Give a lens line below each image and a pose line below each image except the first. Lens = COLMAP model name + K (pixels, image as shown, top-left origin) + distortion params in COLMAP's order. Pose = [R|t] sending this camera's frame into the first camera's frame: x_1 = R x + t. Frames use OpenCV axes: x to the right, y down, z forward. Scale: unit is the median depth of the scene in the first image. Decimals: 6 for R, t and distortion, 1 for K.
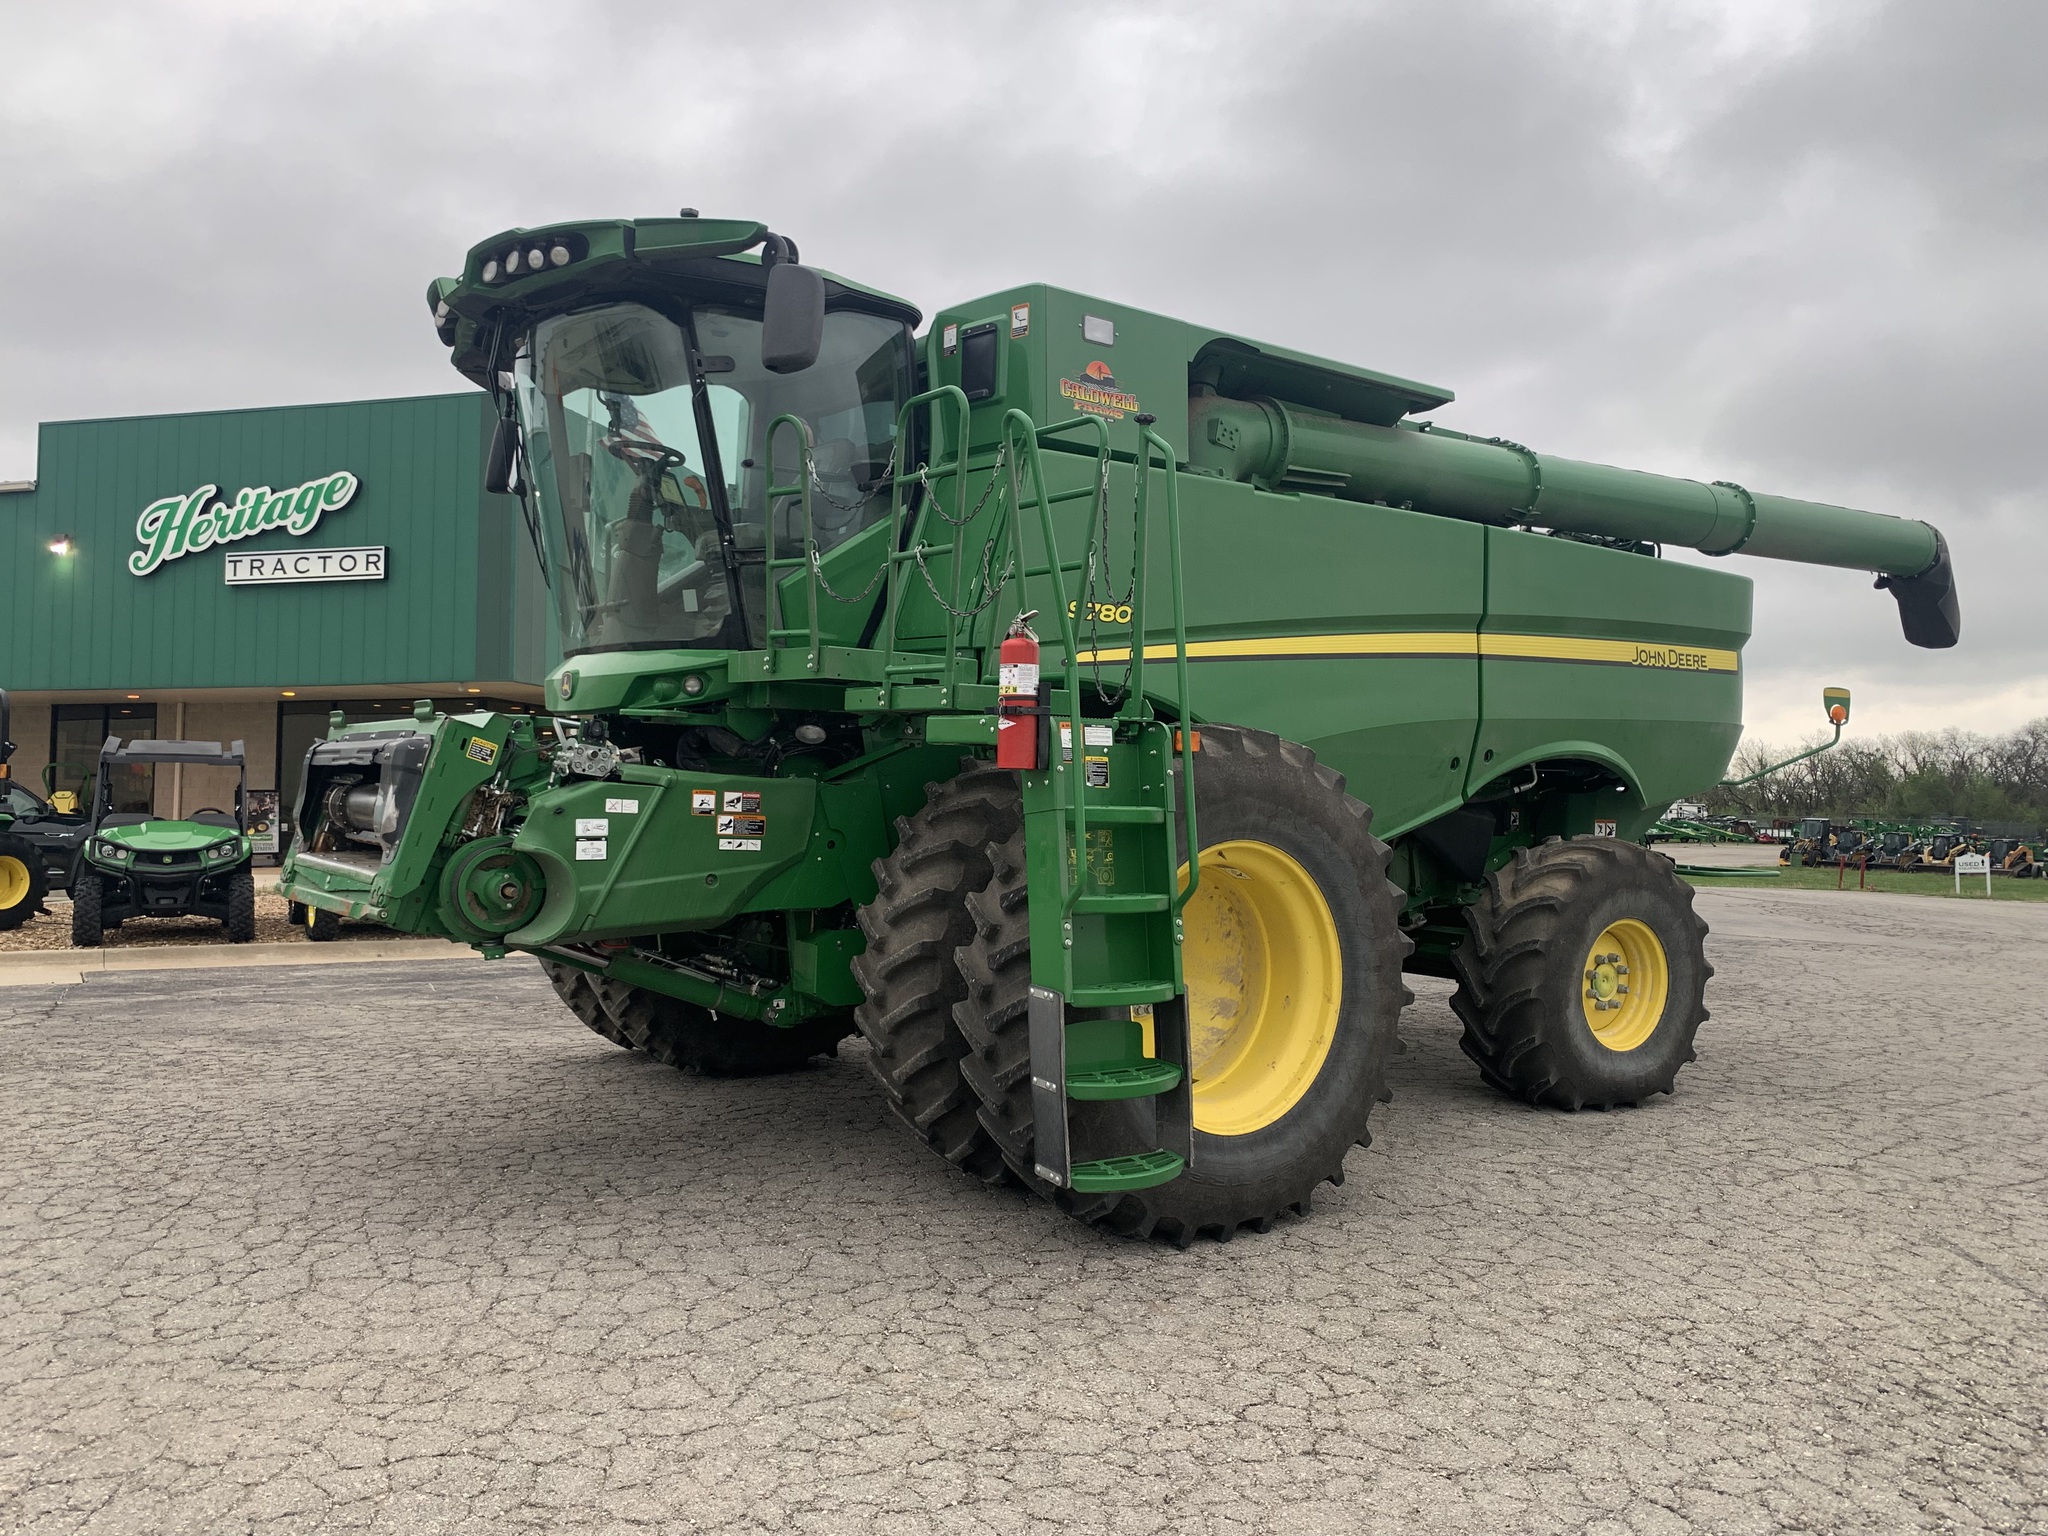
lens RADIAL K [[1596.8, 0, 1021.5], [0, 1596.8, 737.9], [0, 0, 1]] dist [-0.002827, 0.006341]
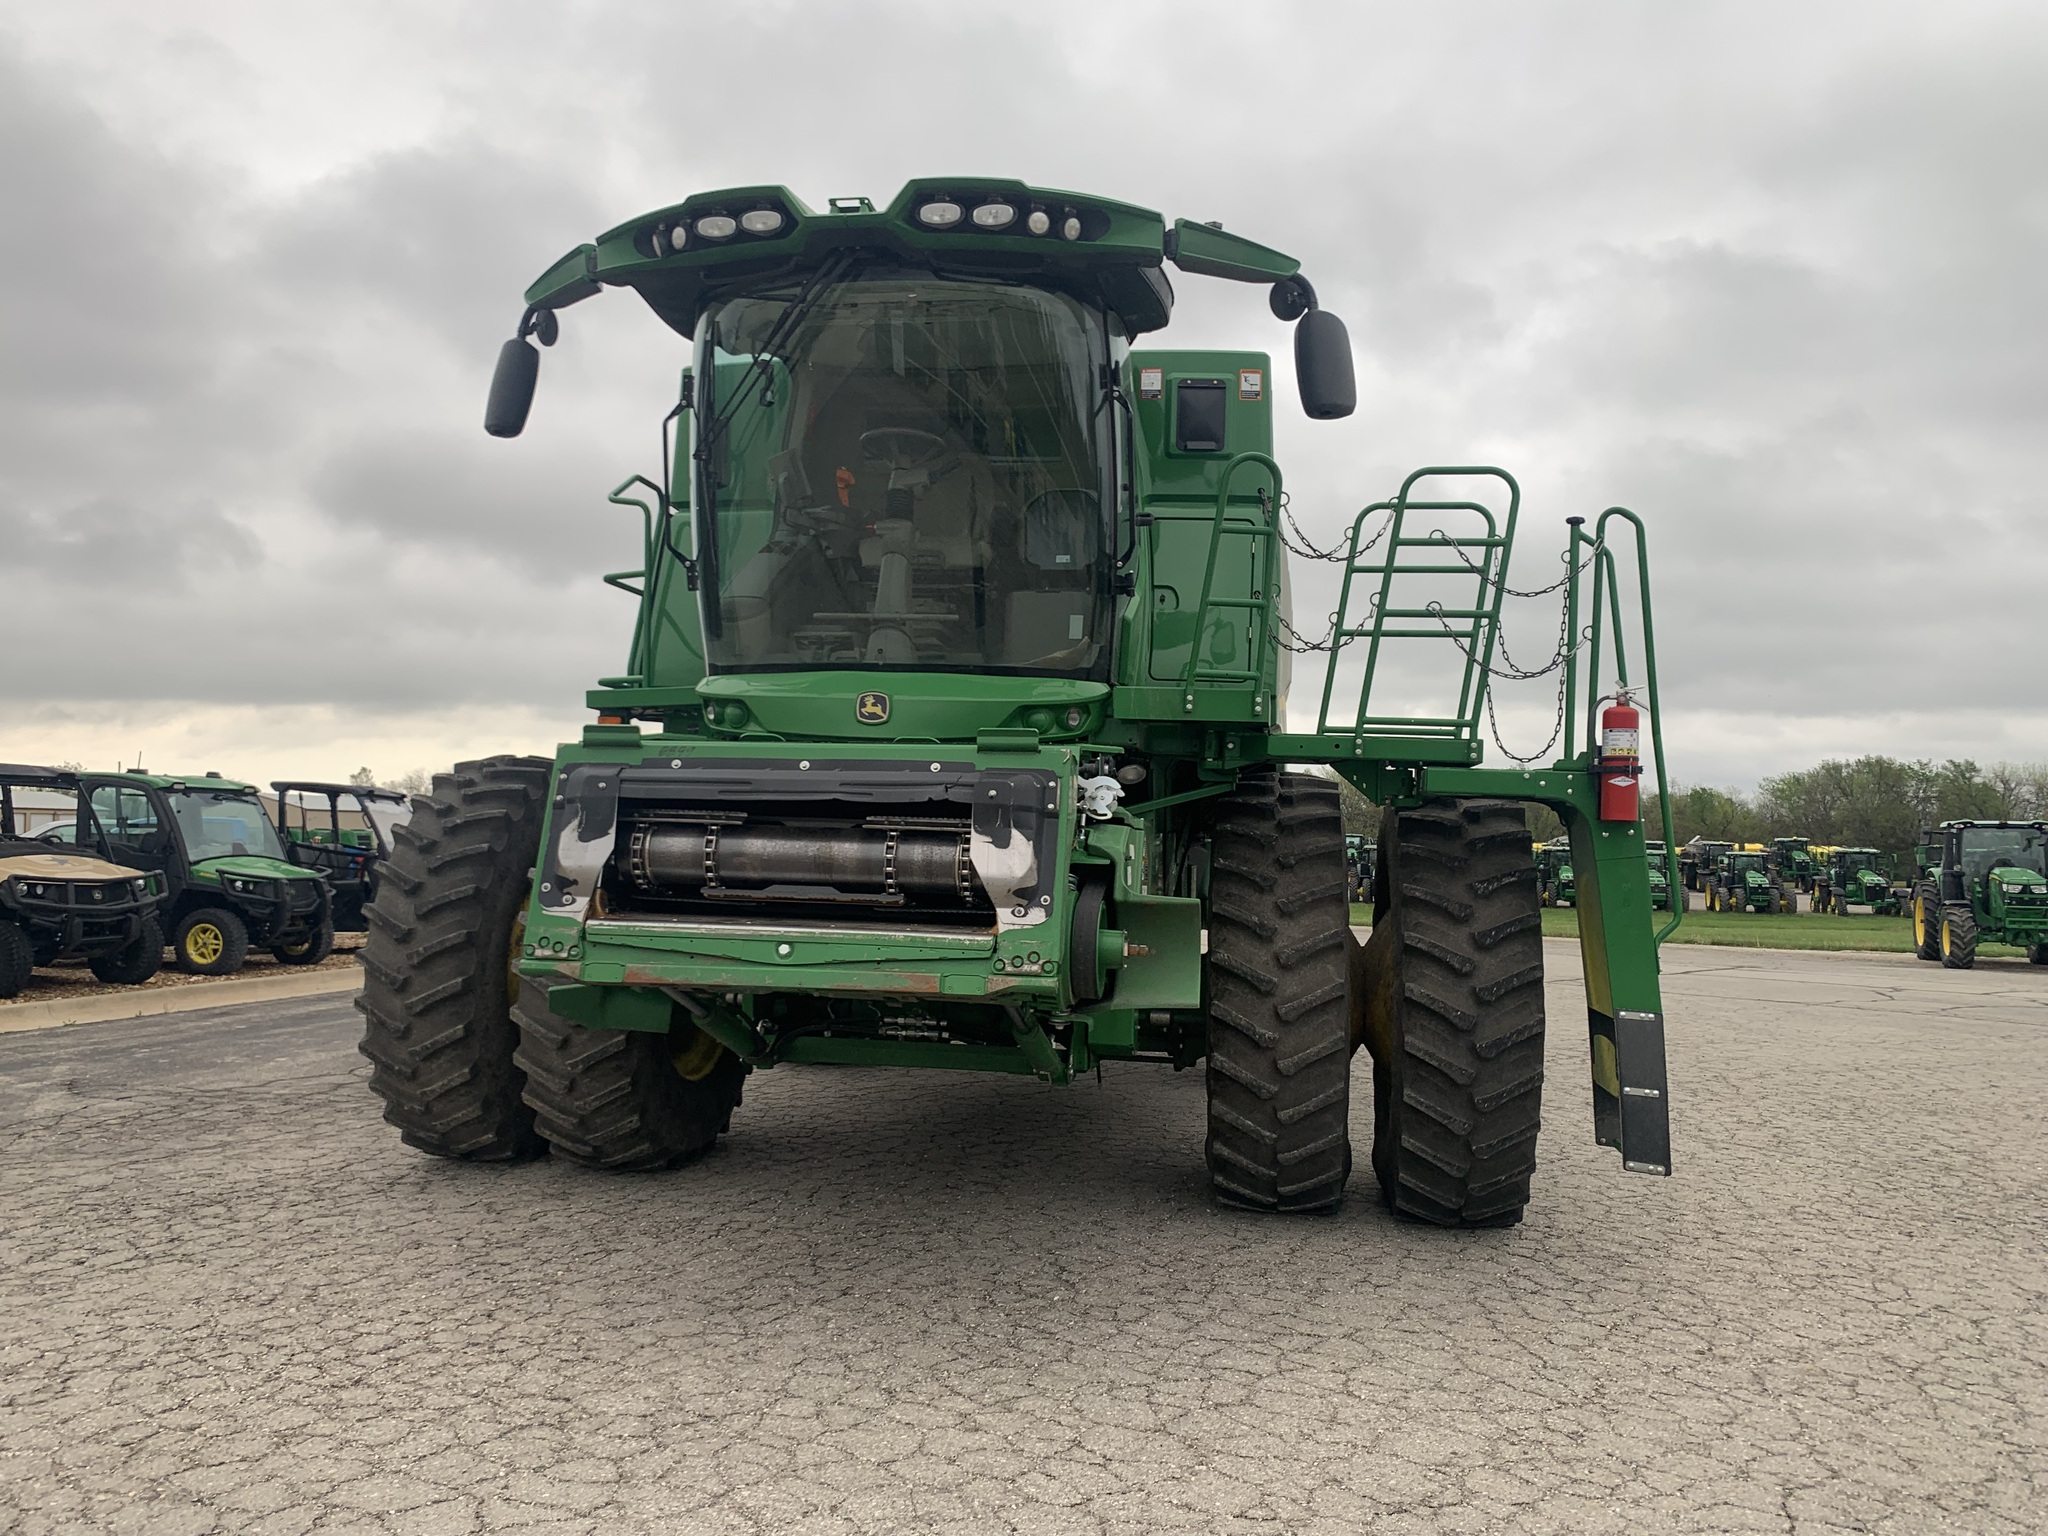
lens RADIAL K [[1596.8, 0, 1021.5], [0, 1596.8, 737.9], [0, 0, 1]] dist [-0.002827, 0.006341]
pose [[0.716213, 0.040927, 0.696681, -0.942260], [-0.031955, 0.999155, -0.025845, 0.003529], [-0.697150, -0.003752, 0.716916, 0.397156]]
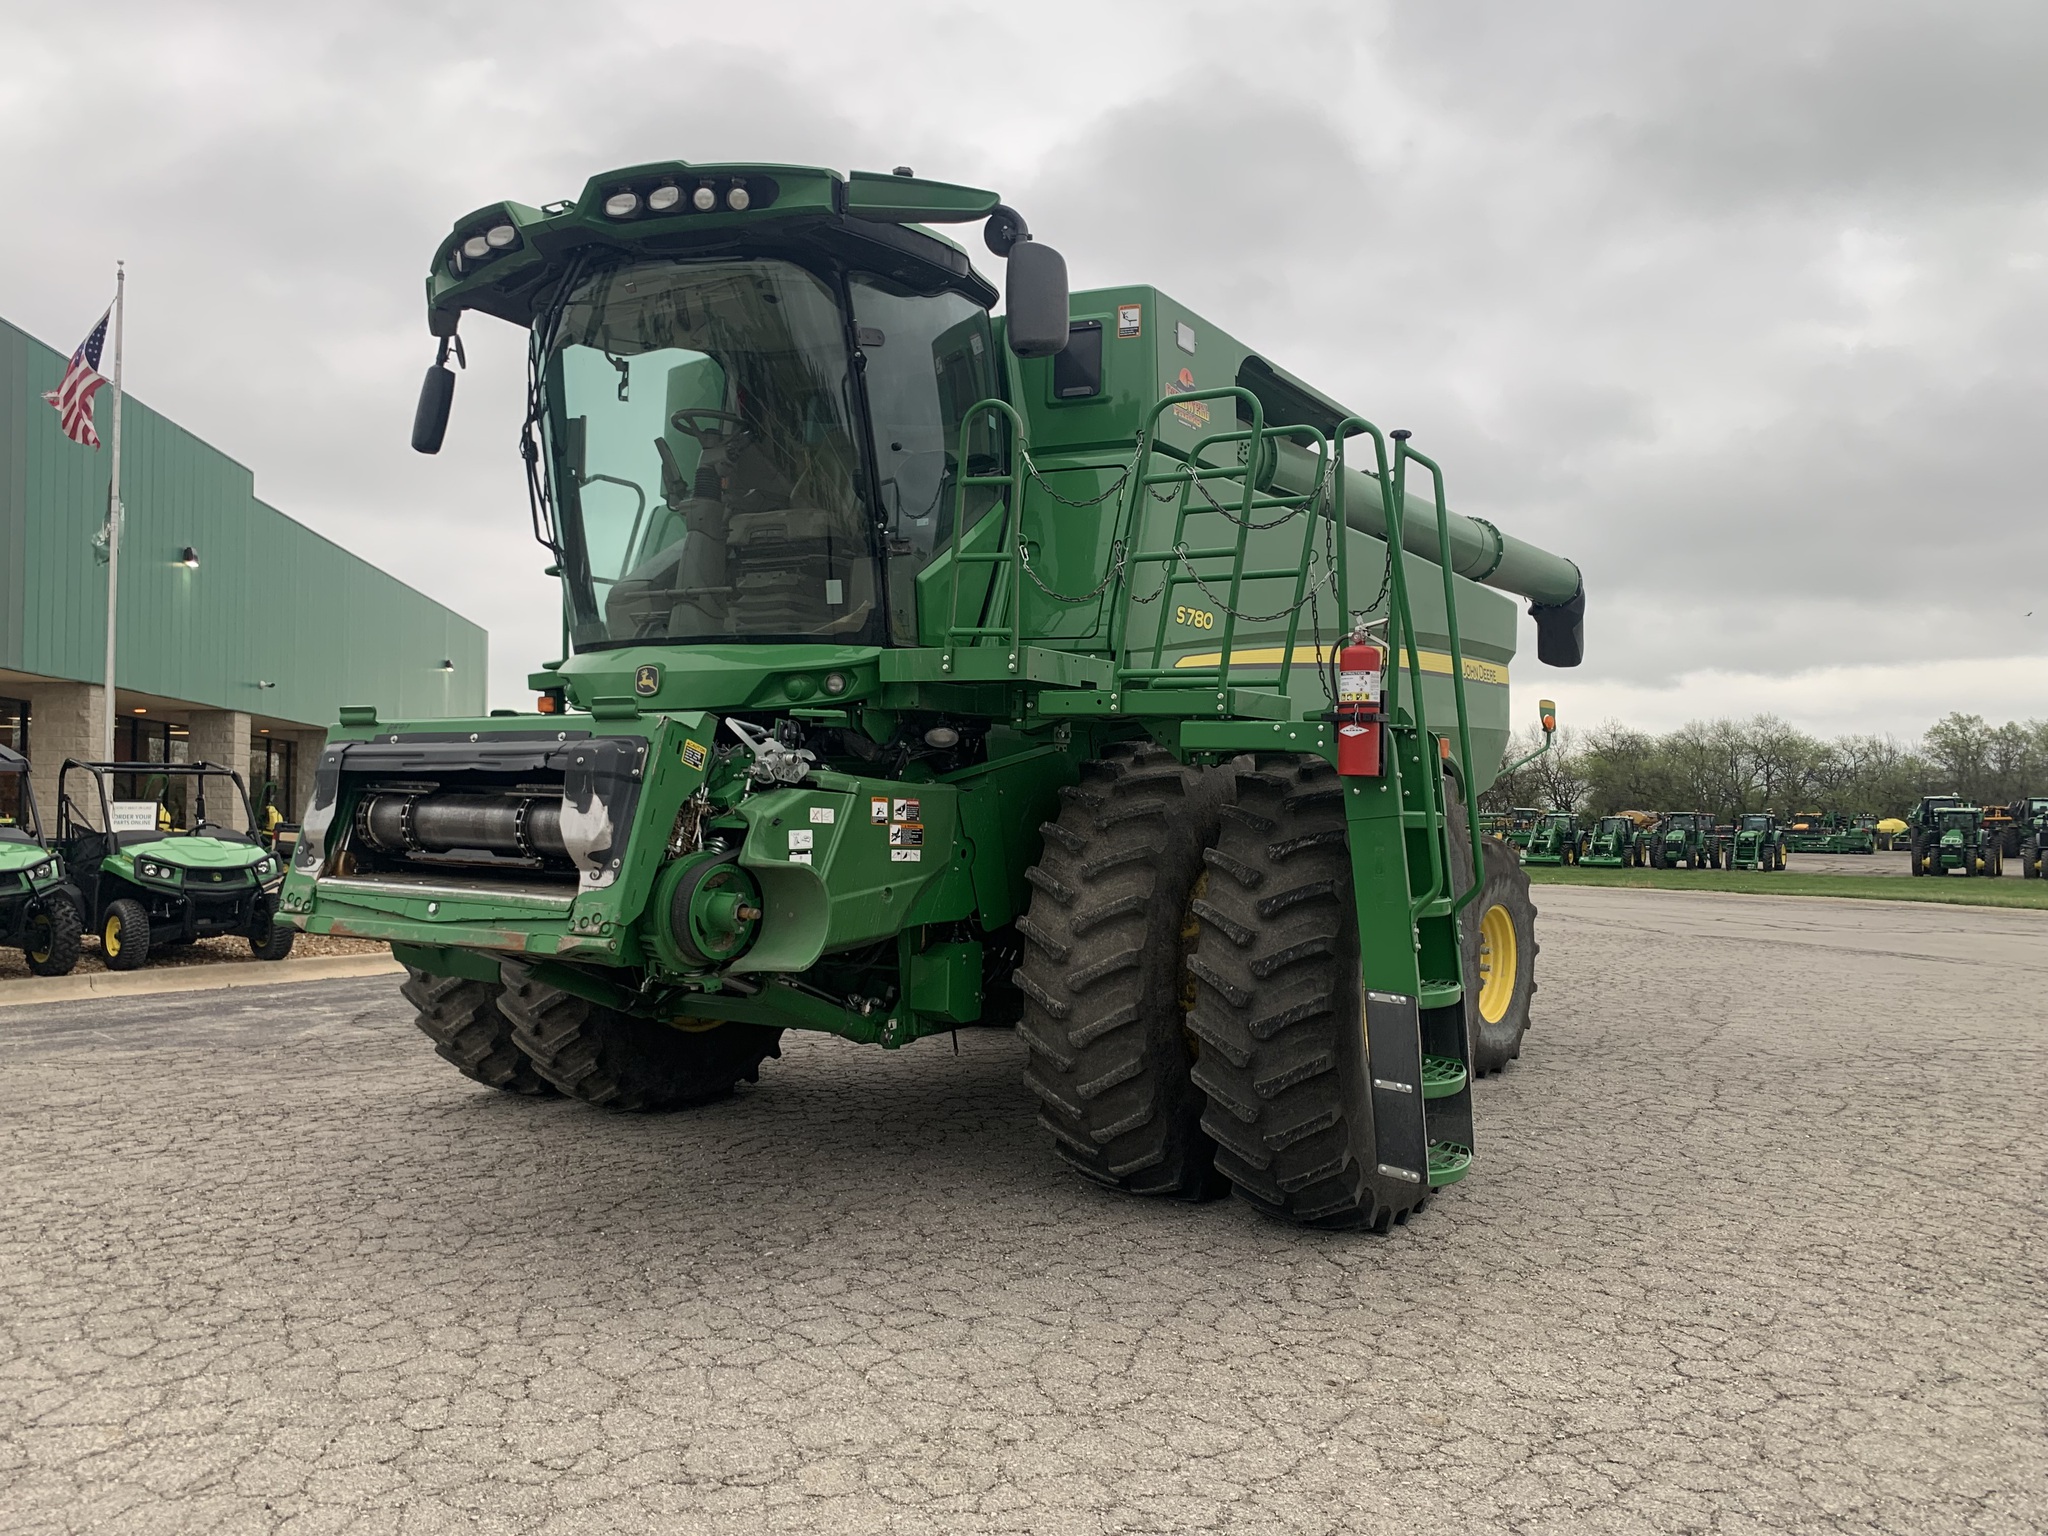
lens RADIAL K [[1596.8, 0, 1021.5], [0, 1596.8, 737.9], [0, 0, 1]] dist [-0.002827, 0.006341]
pose [[0.928894, 0.006059, 0.370296, -0.485749], [-0.006352, 0.999980, -0.000428, -0.001799], [-0.370291, -0.001954, 0.928914, 0.116399]]
